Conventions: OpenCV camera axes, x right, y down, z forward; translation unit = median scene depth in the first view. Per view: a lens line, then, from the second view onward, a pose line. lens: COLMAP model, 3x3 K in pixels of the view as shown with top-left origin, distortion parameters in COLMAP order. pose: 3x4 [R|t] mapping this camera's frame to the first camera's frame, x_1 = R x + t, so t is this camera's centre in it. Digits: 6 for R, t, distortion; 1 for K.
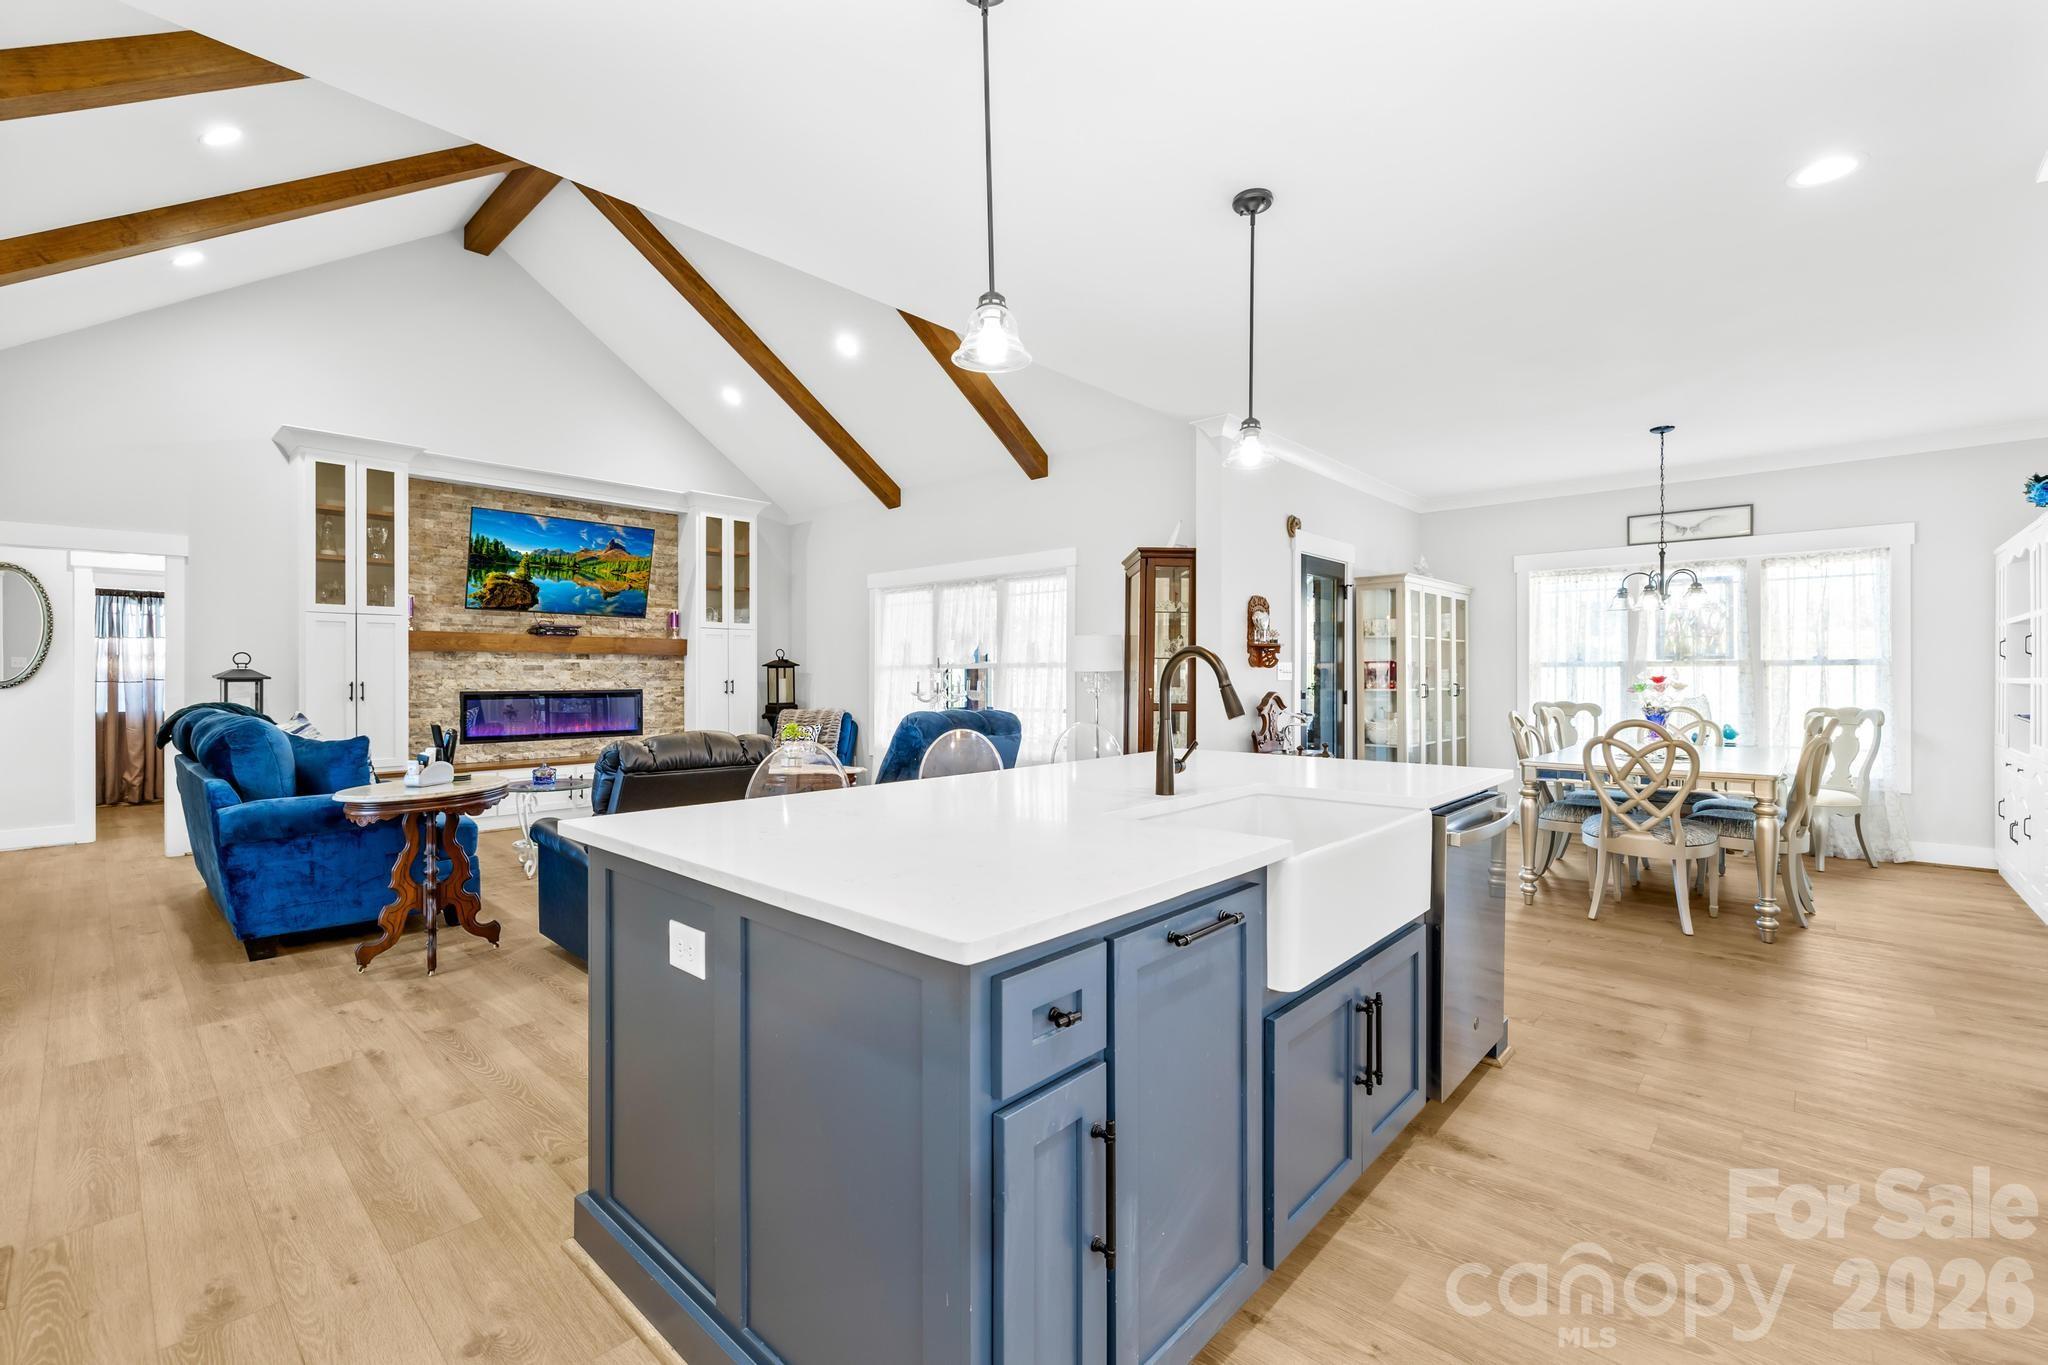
lens RADIAL K [[876.9, 0, 995.1], [0, 876.9, 676.6], [0, 0, 1]] dist [-0.005031, 0.000286]
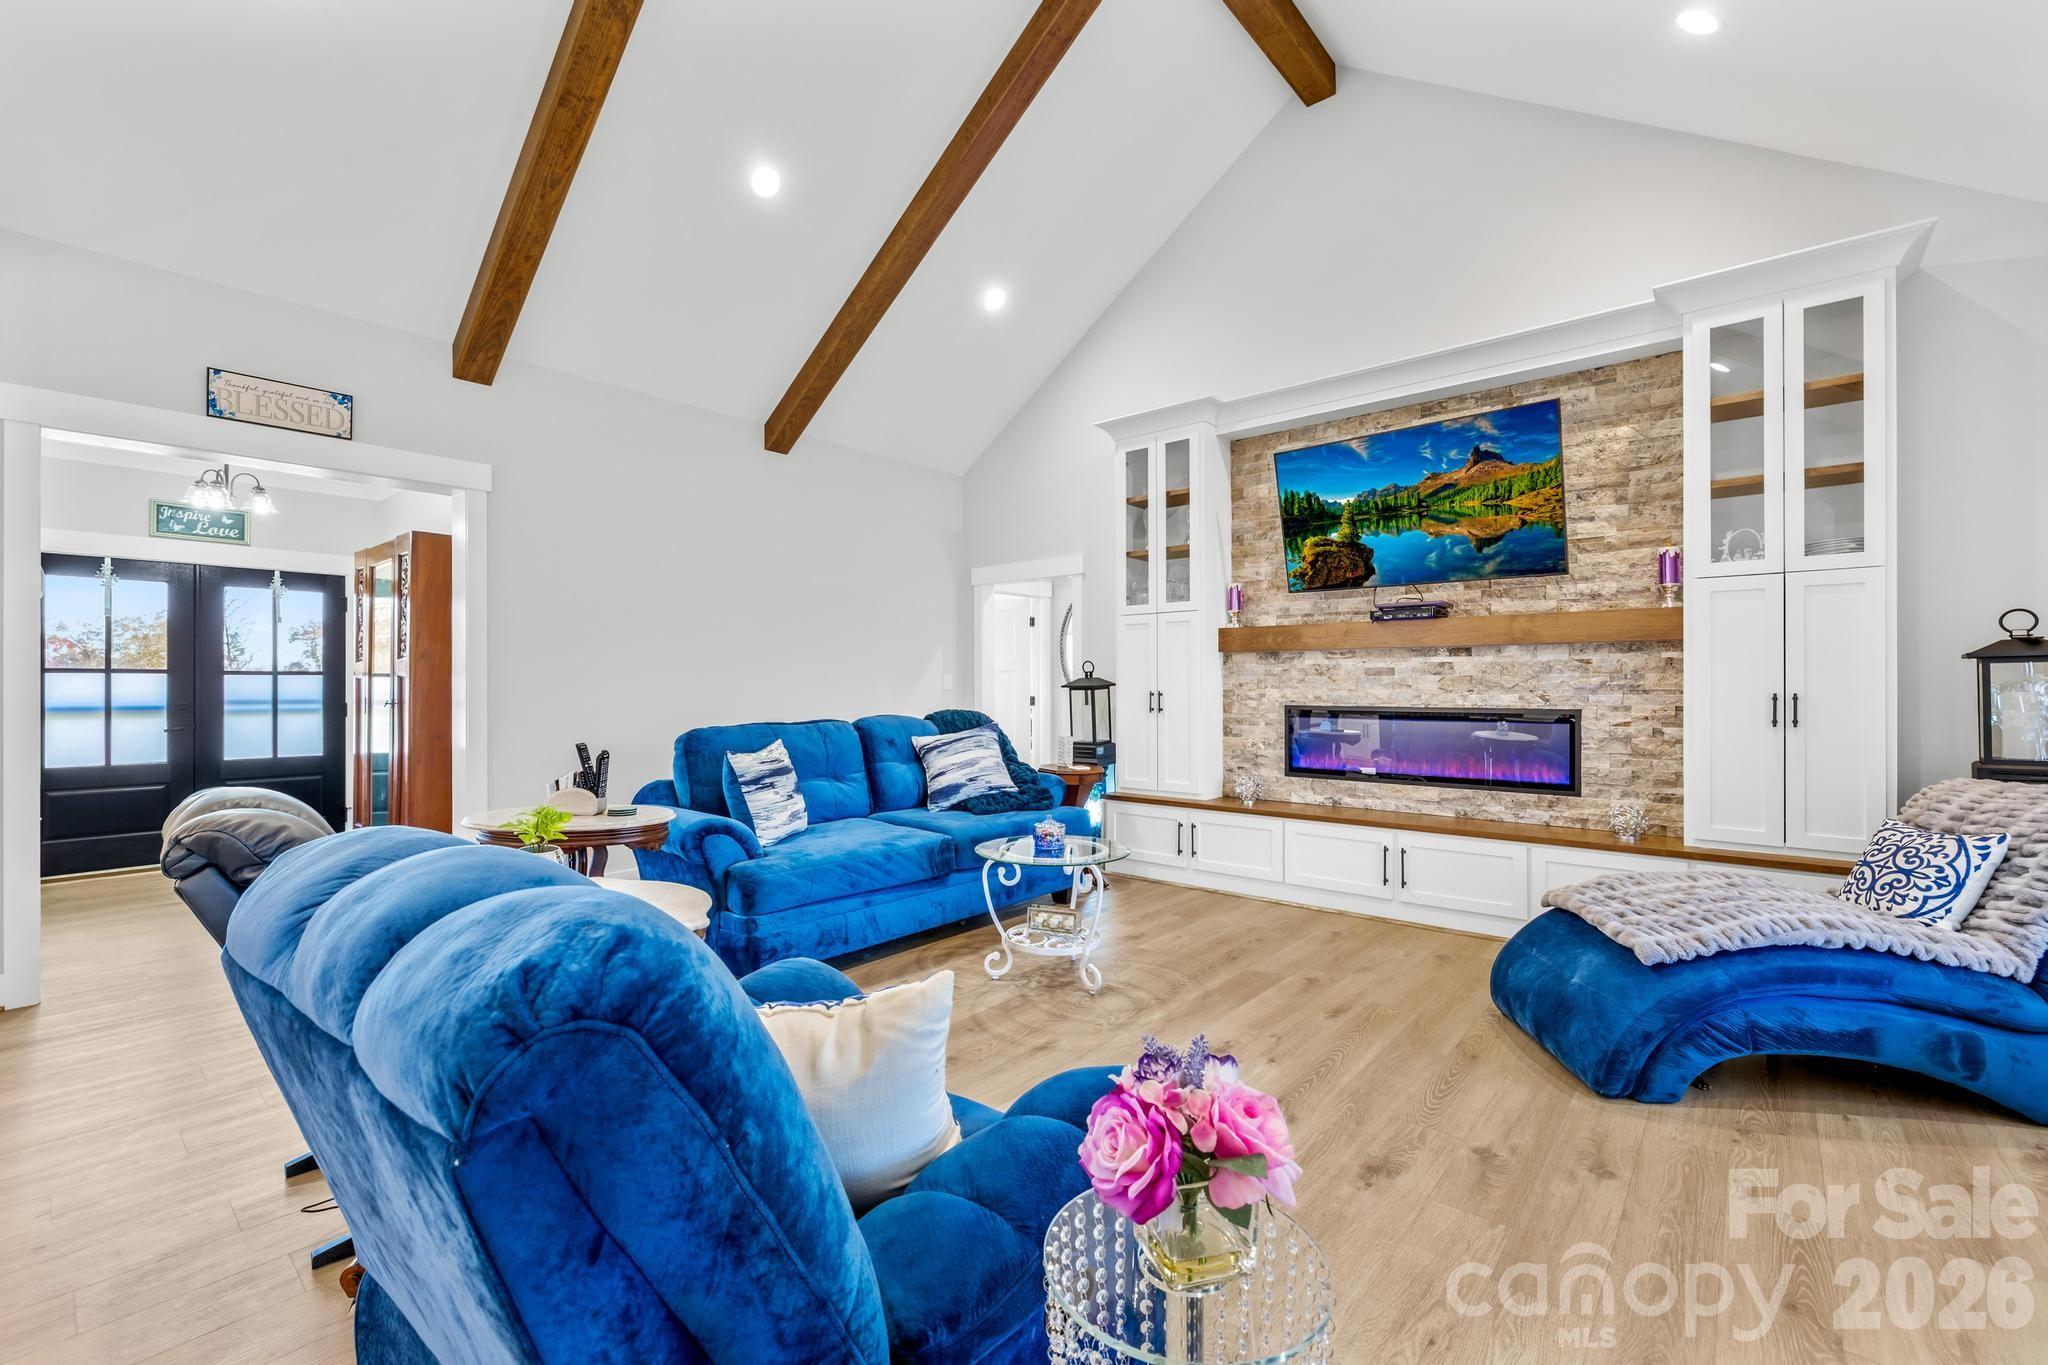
lens RADIAL K [[857.6, 0, 1017.1], [0, 857.6, 682.8], [0, 0, 1]] dist [0.001231, 0.000542]
pose [[0.050329, -0.000239, -0.998733, 0.129131], [0.000233, 1.000000, -0.000228, -0.001929], [0.998733, -0.000222, 0.050329, 0.876713]]
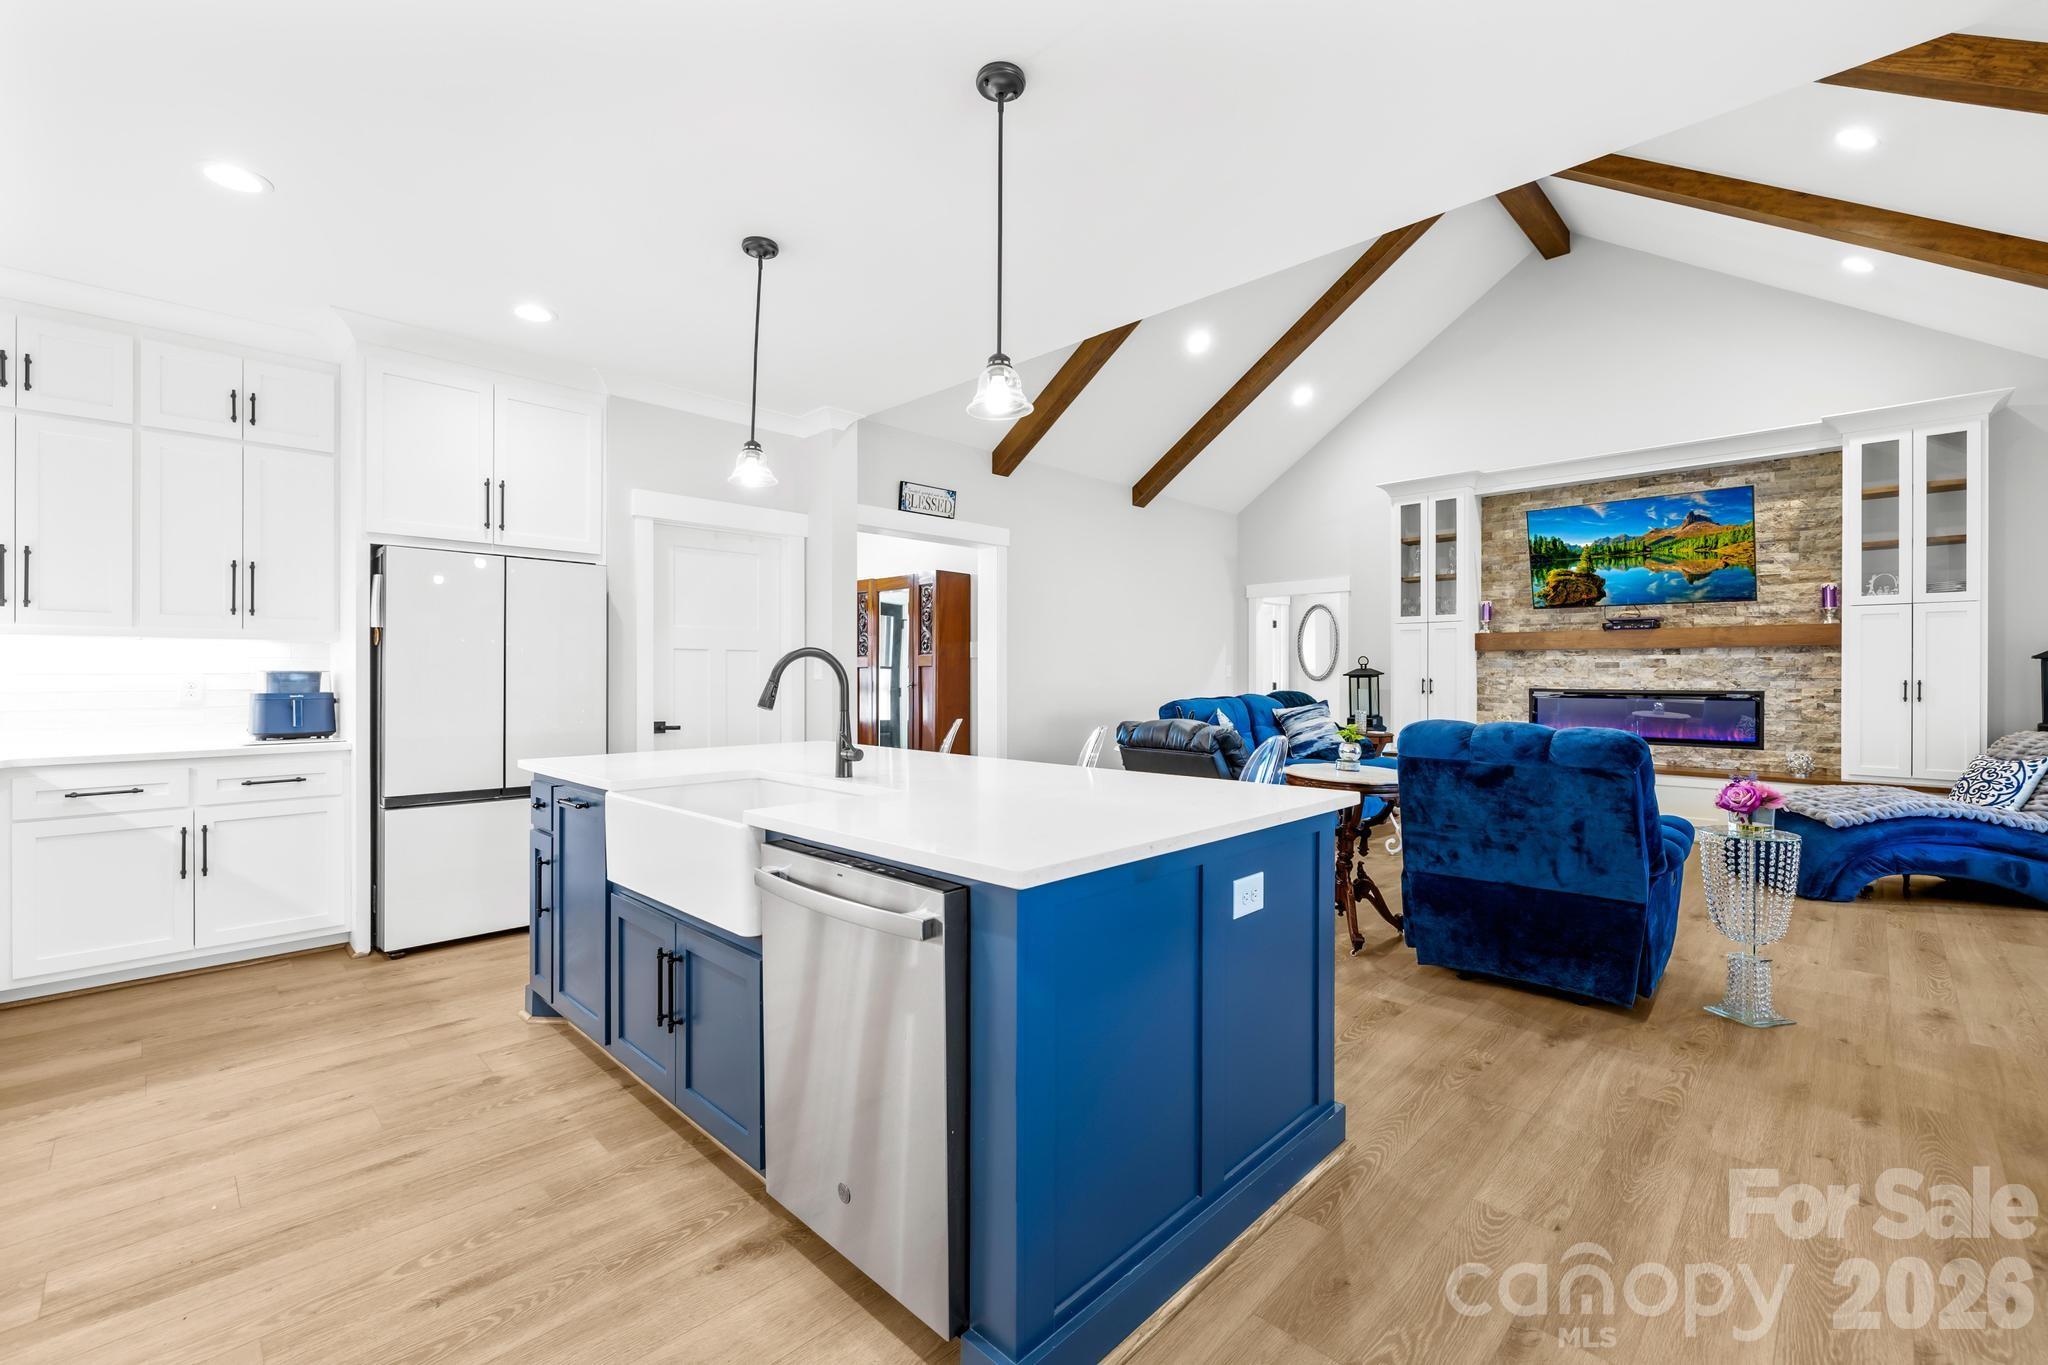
lens RADIAL K [[854.8, 0, 1021.3], [0, 854.8, 675.5], [0, 0, 1]] dist [0.003336, -0.000873]
pose [[-0.014244, 0.003978, -0.999891, 0.507103], [-0.002393, 0.999989, 0.004012, -0.001308], [0.999896, 0.002450, -0.014235, 0.482534]]
